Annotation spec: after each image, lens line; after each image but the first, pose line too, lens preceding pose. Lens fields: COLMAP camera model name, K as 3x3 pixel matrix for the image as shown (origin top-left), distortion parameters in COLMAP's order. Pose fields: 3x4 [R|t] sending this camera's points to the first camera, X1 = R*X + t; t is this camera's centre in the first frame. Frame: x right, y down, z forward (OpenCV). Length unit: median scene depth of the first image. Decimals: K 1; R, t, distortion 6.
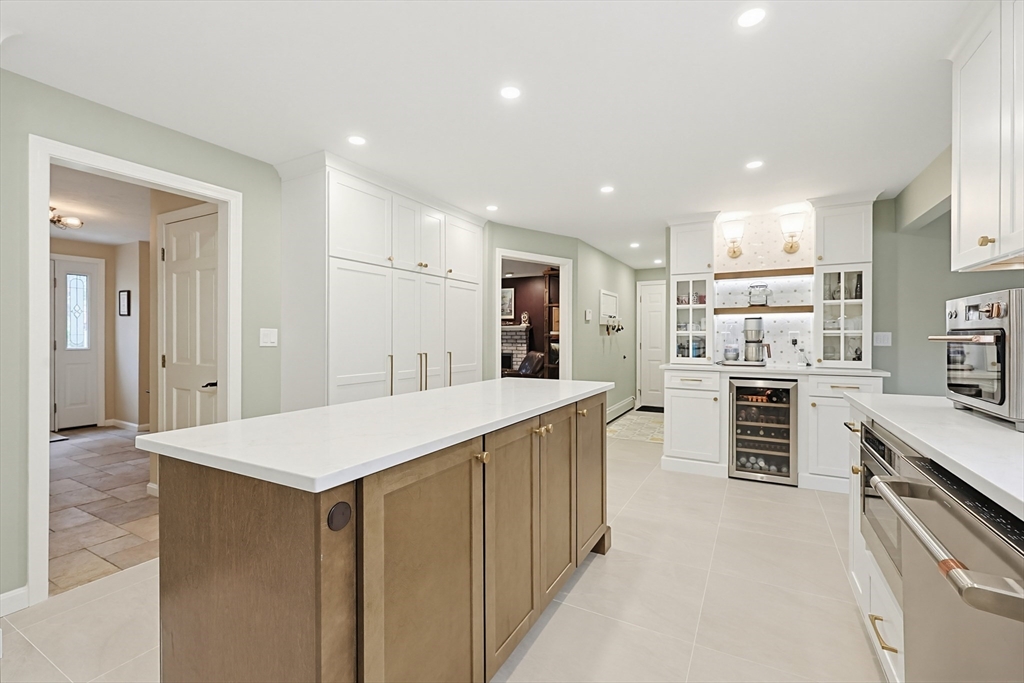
lens RADIAL K [[441.3, 0, 515.4], [0, 441.3, 339.1], [0, 0, 1]] dist [0.002237, -0.002330]
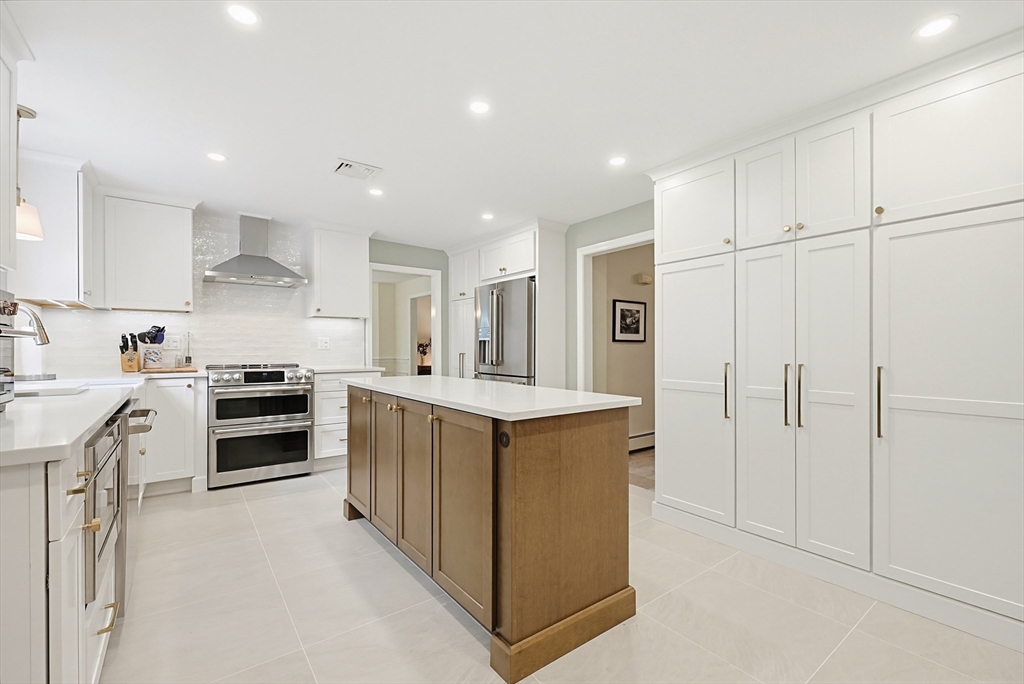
lens RADIAL K [[441.3, 0, 518.0], [0, 441.3, 348.7], [0, 0, 1]] dist [0.002237, -0.002330]
pose [[-0.413253, 0.000351, -0.910616, 0.513911], [-0.005328, 0.999982, 0.002804, 0.008085], [0.910601, 0.006011, -0.413244, 0.852987]]
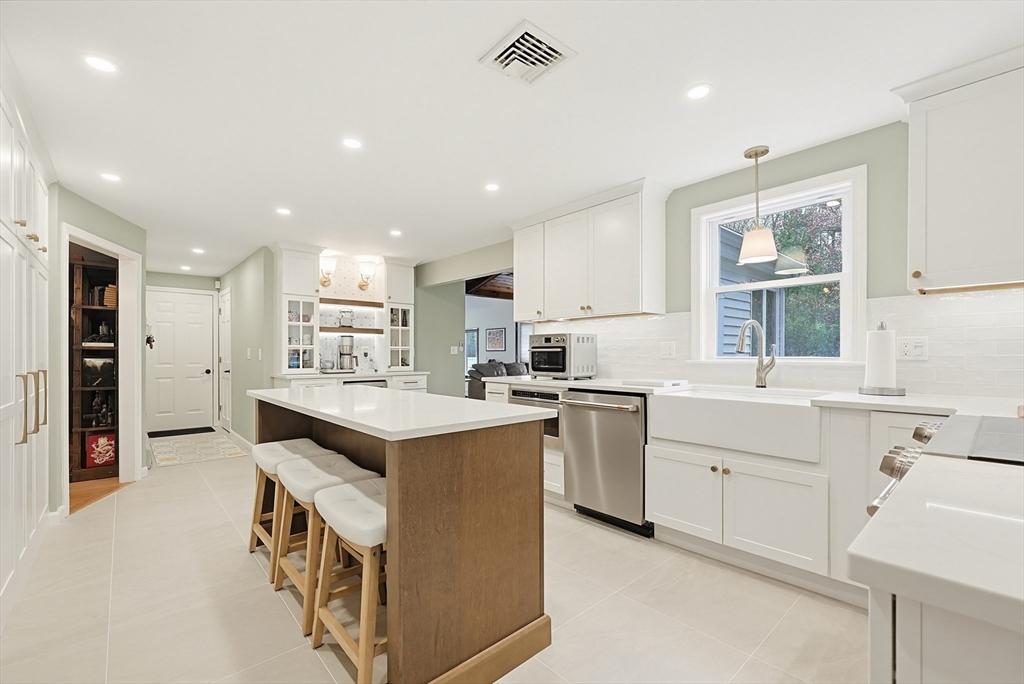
lens RADIAL K [[441.3, 0, 511.6], [0, 441.3, 354.1], [0, 0, 1]] dist [0.002237, -0.002330]
pose [[0.347310, 0.000198, 0.937750, -0.547491], [0.003478, 0.999993, -0.001499, 0.009548], [-0.937744, 0.003782, 0.347307, 0.100073]]
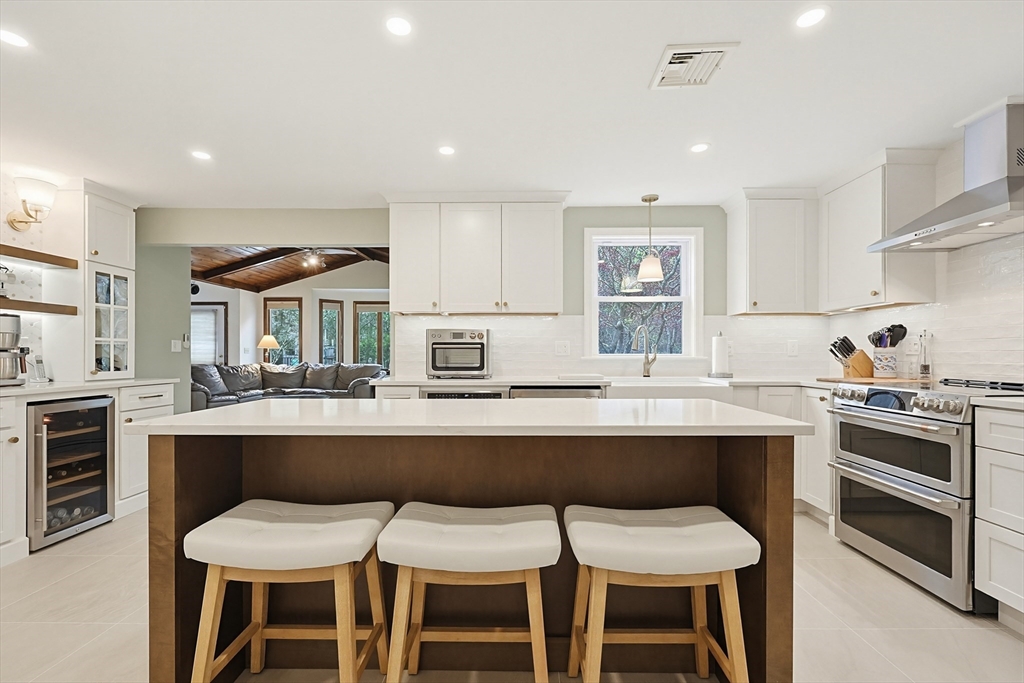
lens RADIAL K [[441.3, 0, 514.4], [0, 441.3, 353.0], [0, 0, 1]] dist [0.002237, -0.002330]
pose [[-0.459366, 0.002420, 0.888244, -0.441557], [0.002453, 0.999996, -0.001456, 0.013813], [-0.888244, 0.001510, -0.459370, 0.660182]]
